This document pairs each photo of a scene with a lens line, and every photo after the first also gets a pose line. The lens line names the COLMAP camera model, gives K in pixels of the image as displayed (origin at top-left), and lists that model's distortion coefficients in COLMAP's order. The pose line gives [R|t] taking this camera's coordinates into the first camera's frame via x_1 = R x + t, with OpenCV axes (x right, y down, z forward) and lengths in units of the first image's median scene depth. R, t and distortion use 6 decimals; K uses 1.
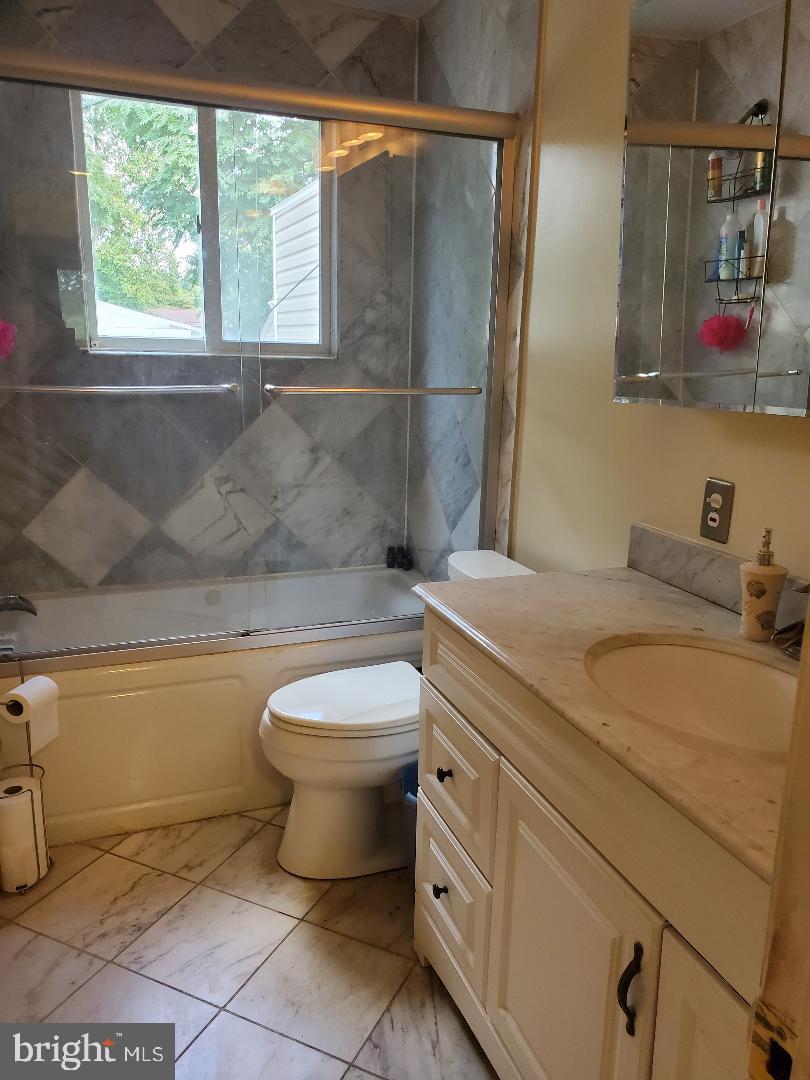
lens RADIAL K [[807.0, 0, 407.6], [0, 807.0, 540.3], [0, 0, 1]] dist [0.081021, -0.070675]
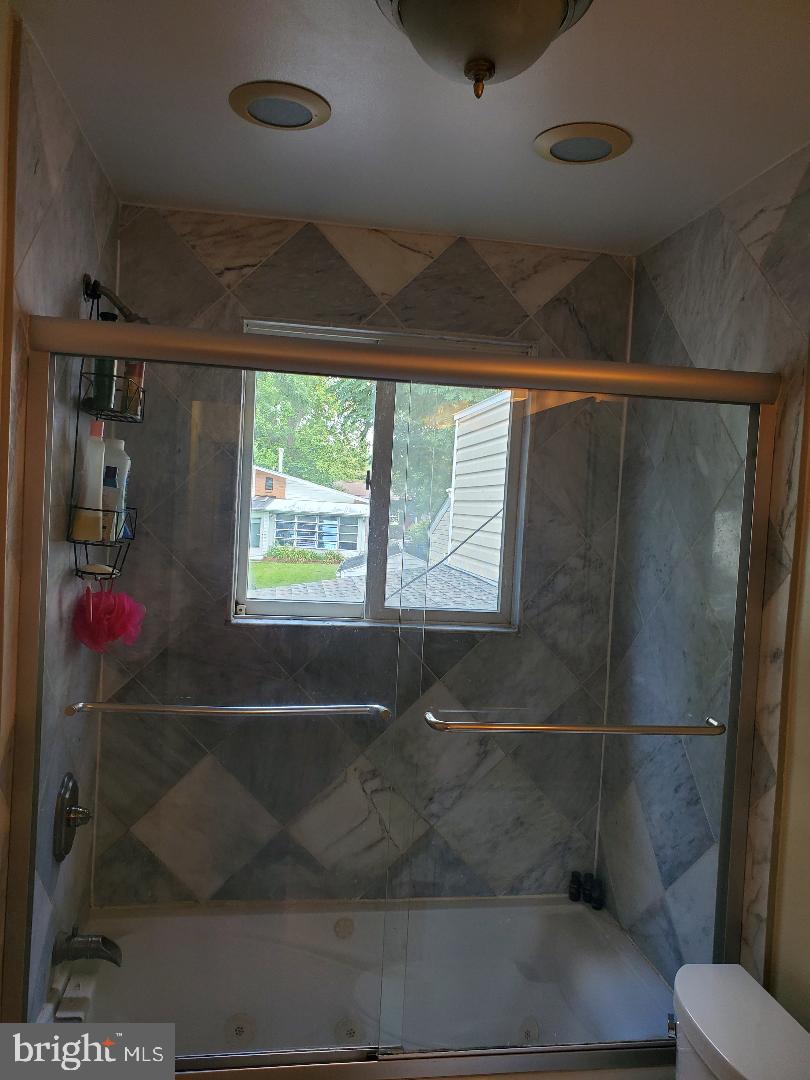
lens RADIAL K [[807.0, 0, 407.6], [0, 807.0, 540.3], [0, 0, 1]] dist [0.081021, -0.070675]
pose [[0.977393, 0.038161, -0.207959, -0.030580], [-0.078900, 0.978356, -0.191294, -0.152749], [0.196158, 0.203378, 0.959249, 0.183276]]
